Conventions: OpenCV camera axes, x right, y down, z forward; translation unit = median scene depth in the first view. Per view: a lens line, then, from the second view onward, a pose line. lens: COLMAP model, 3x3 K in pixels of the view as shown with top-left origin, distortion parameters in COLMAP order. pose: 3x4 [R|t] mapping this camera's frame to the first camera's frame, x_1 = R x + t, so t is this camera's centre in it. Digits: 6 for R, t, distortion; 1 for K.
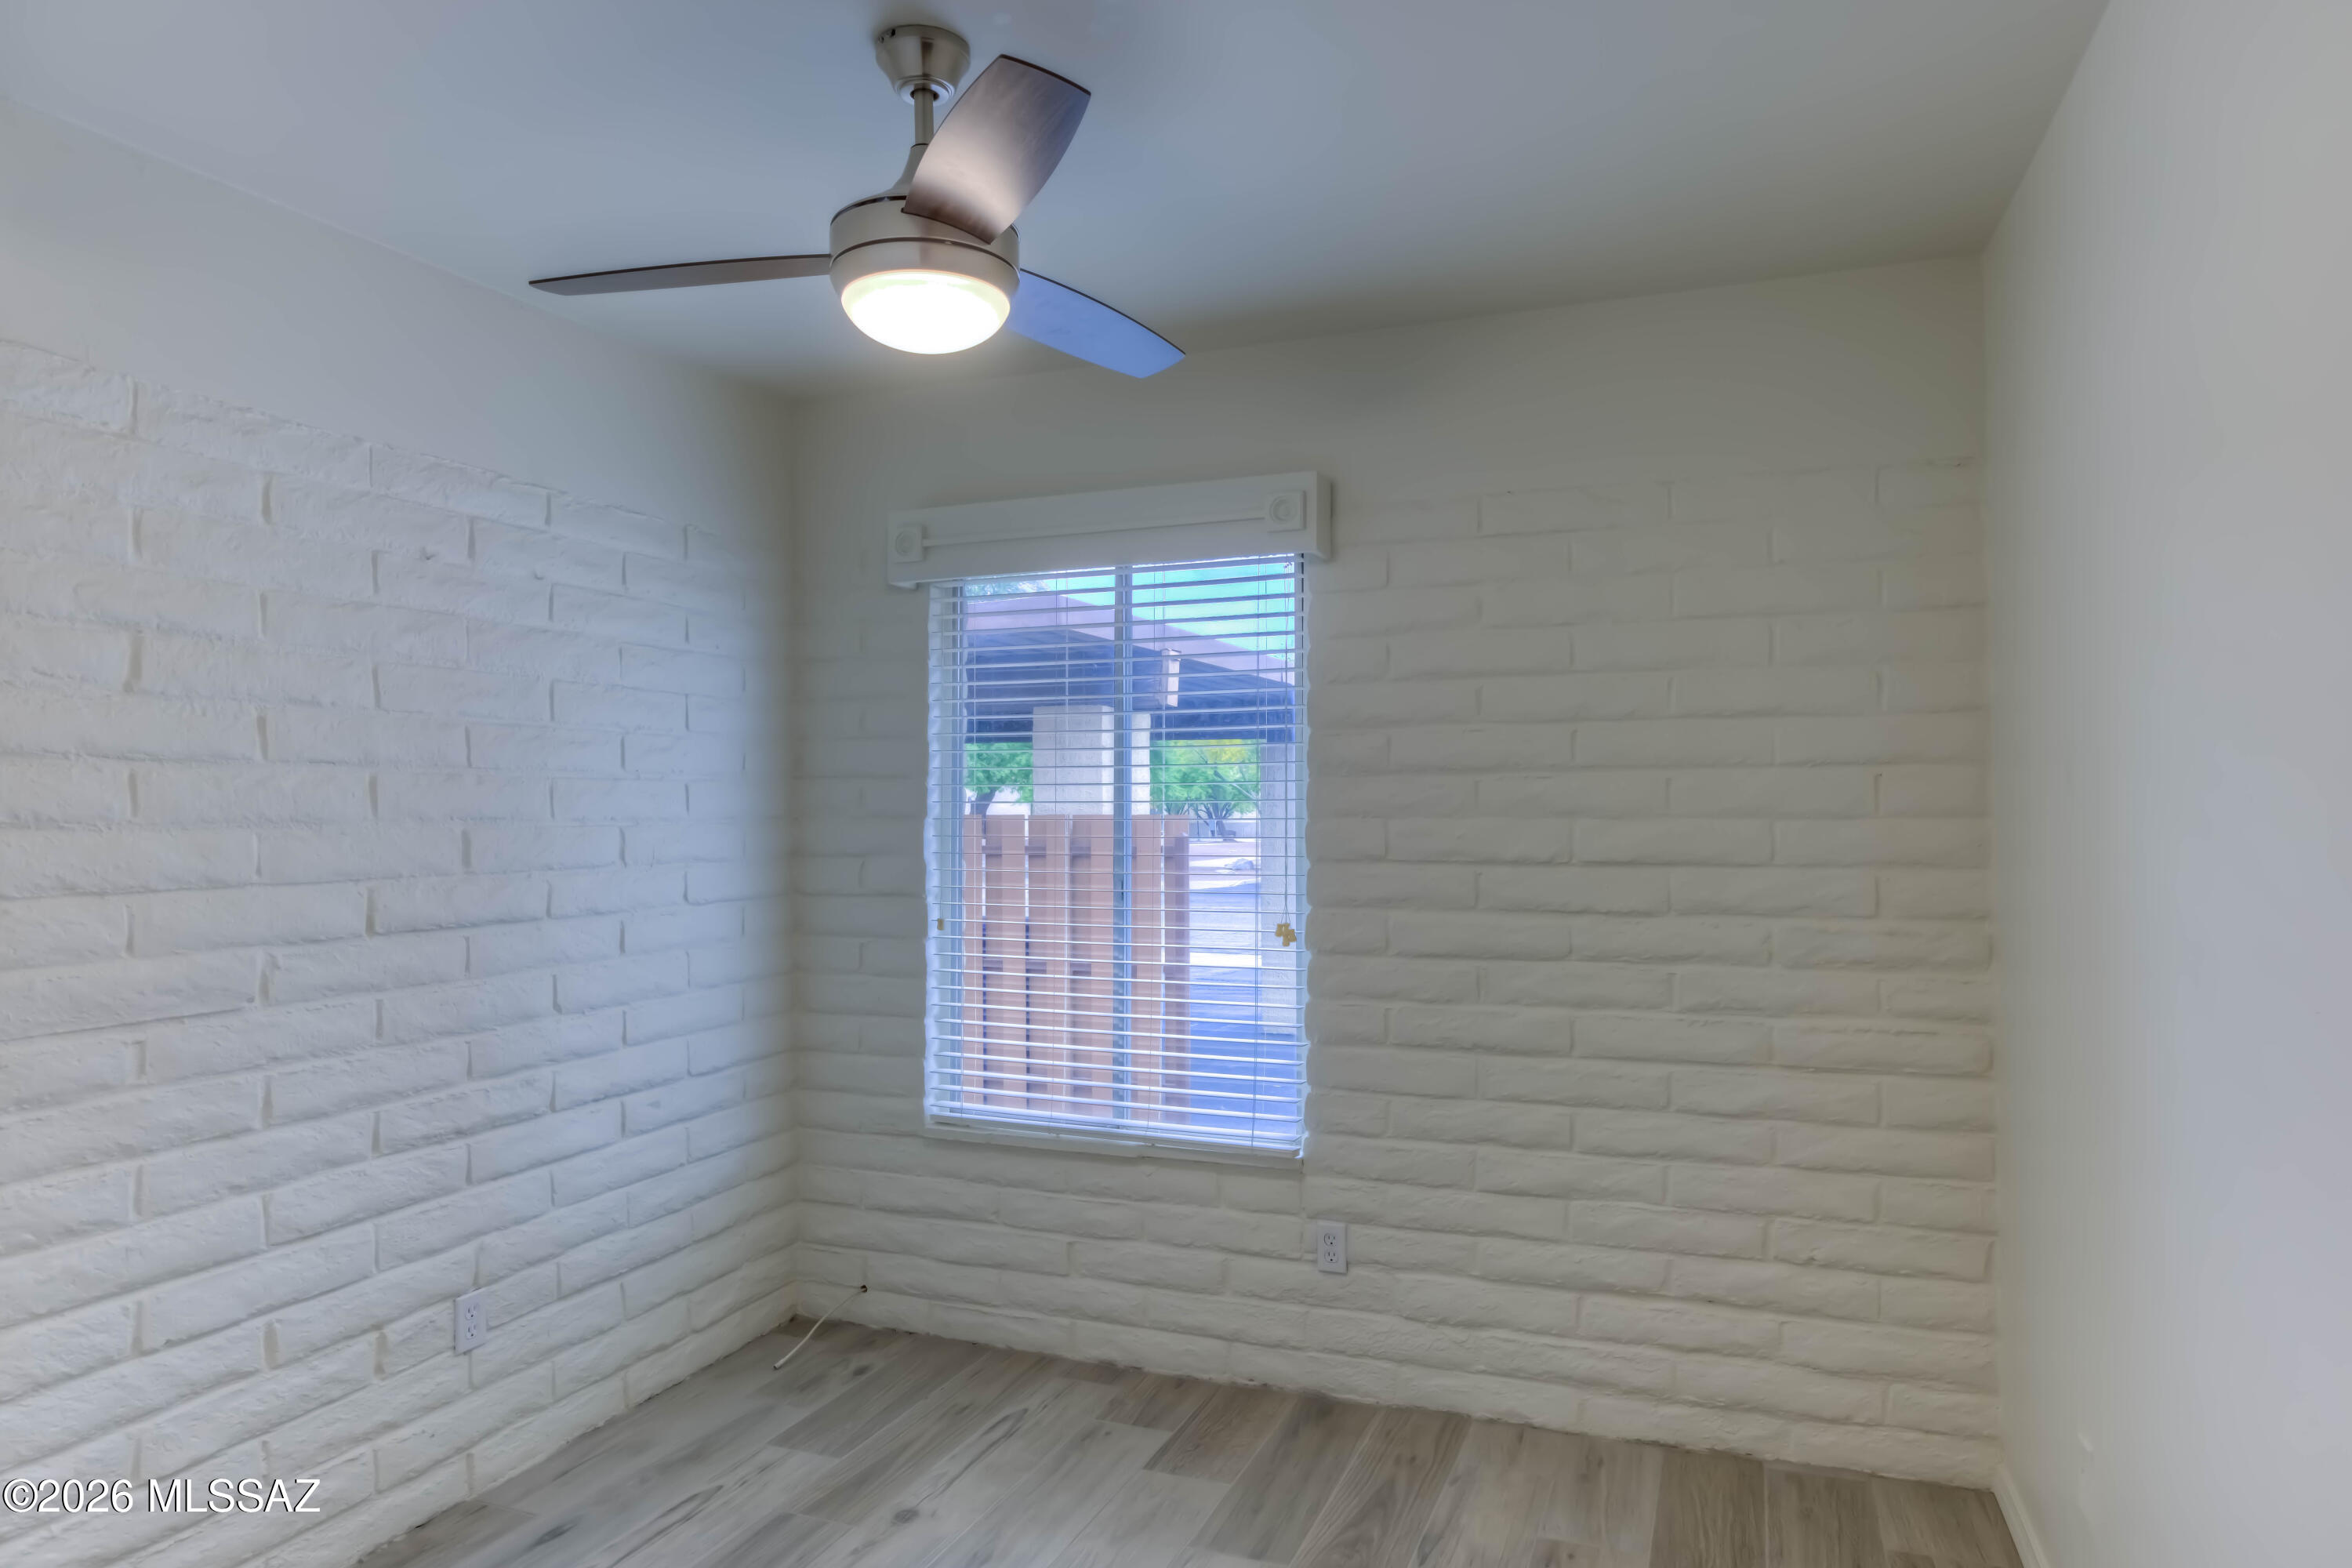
lens RADIAL K [[1350.3, 0, 1169.9], [0, 1350.3, 759.7], [0, 0, 1]] dist [-0.038665, 0.017548]
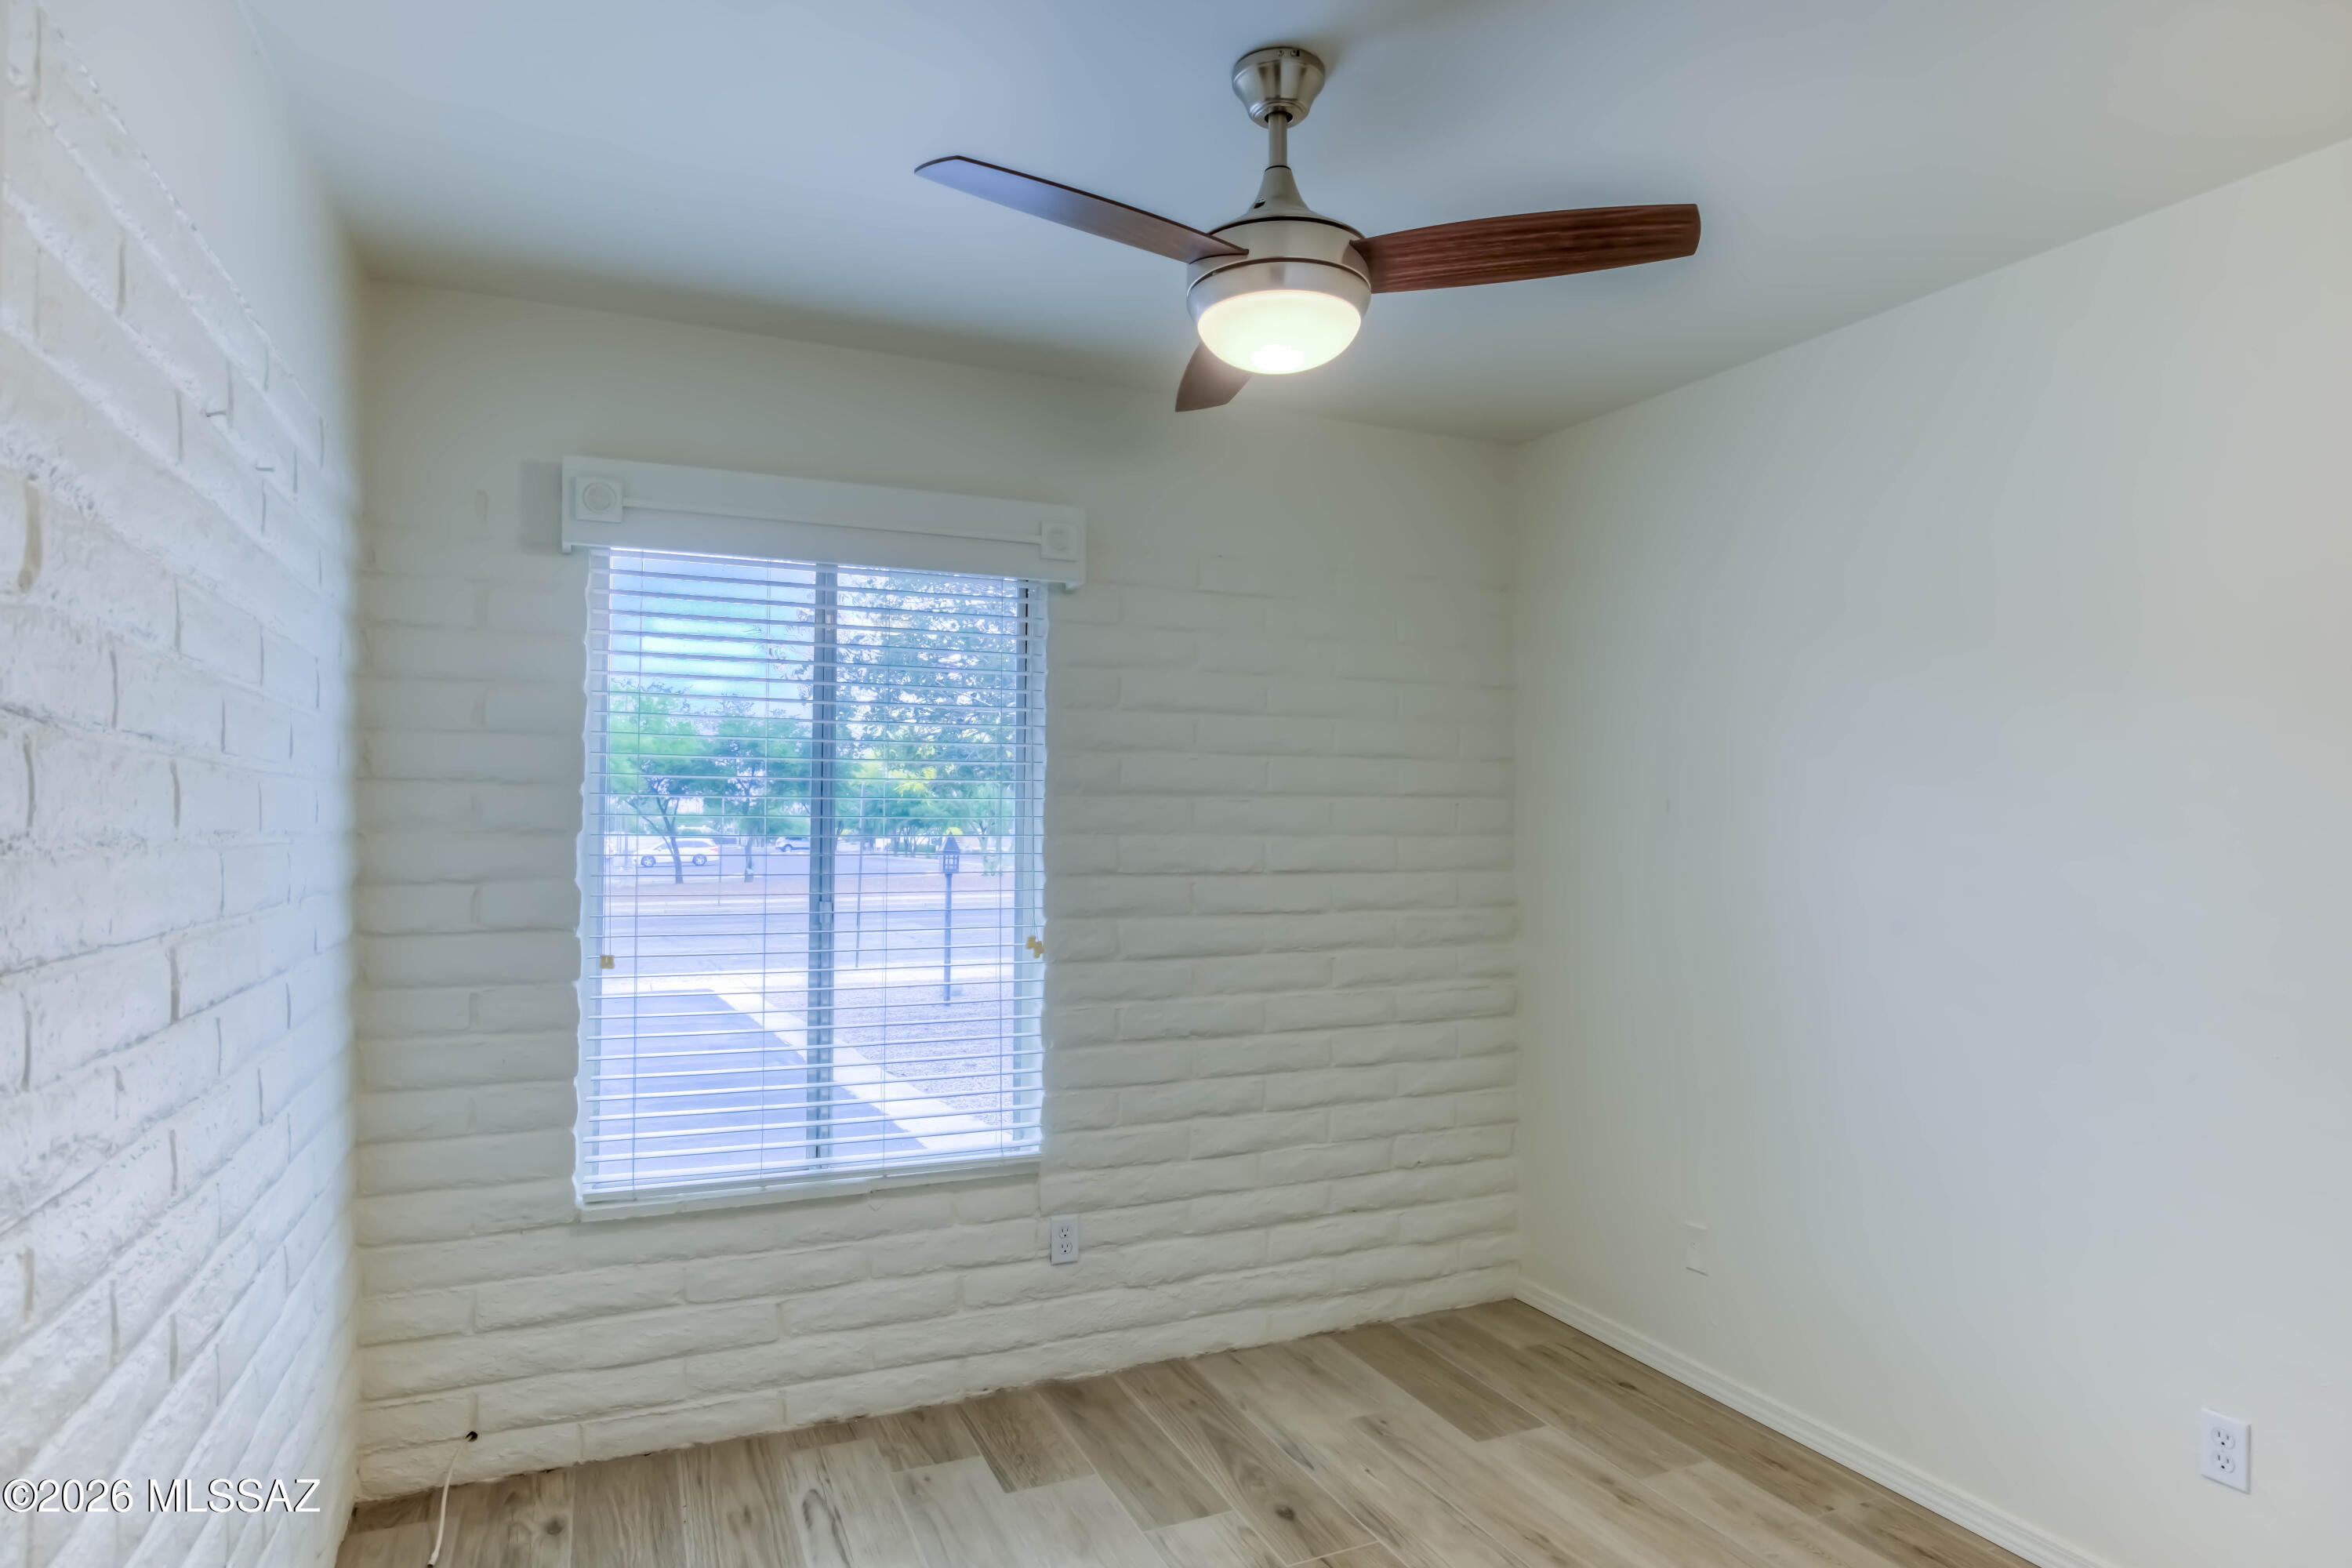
lens RADIAL K [[1304.6, 0, 1176.0], [0, 1304.6, 784.0], [0, 0, 1]] dist [-0.028567, 0.000896]
pose [[0.709842, 0.028521, 0.703783, -0.648846], [-0.031320, 0.999470, -0.008914, 0.011808], [-0.703664, -0.015715, 0.710359, 0.253264]]
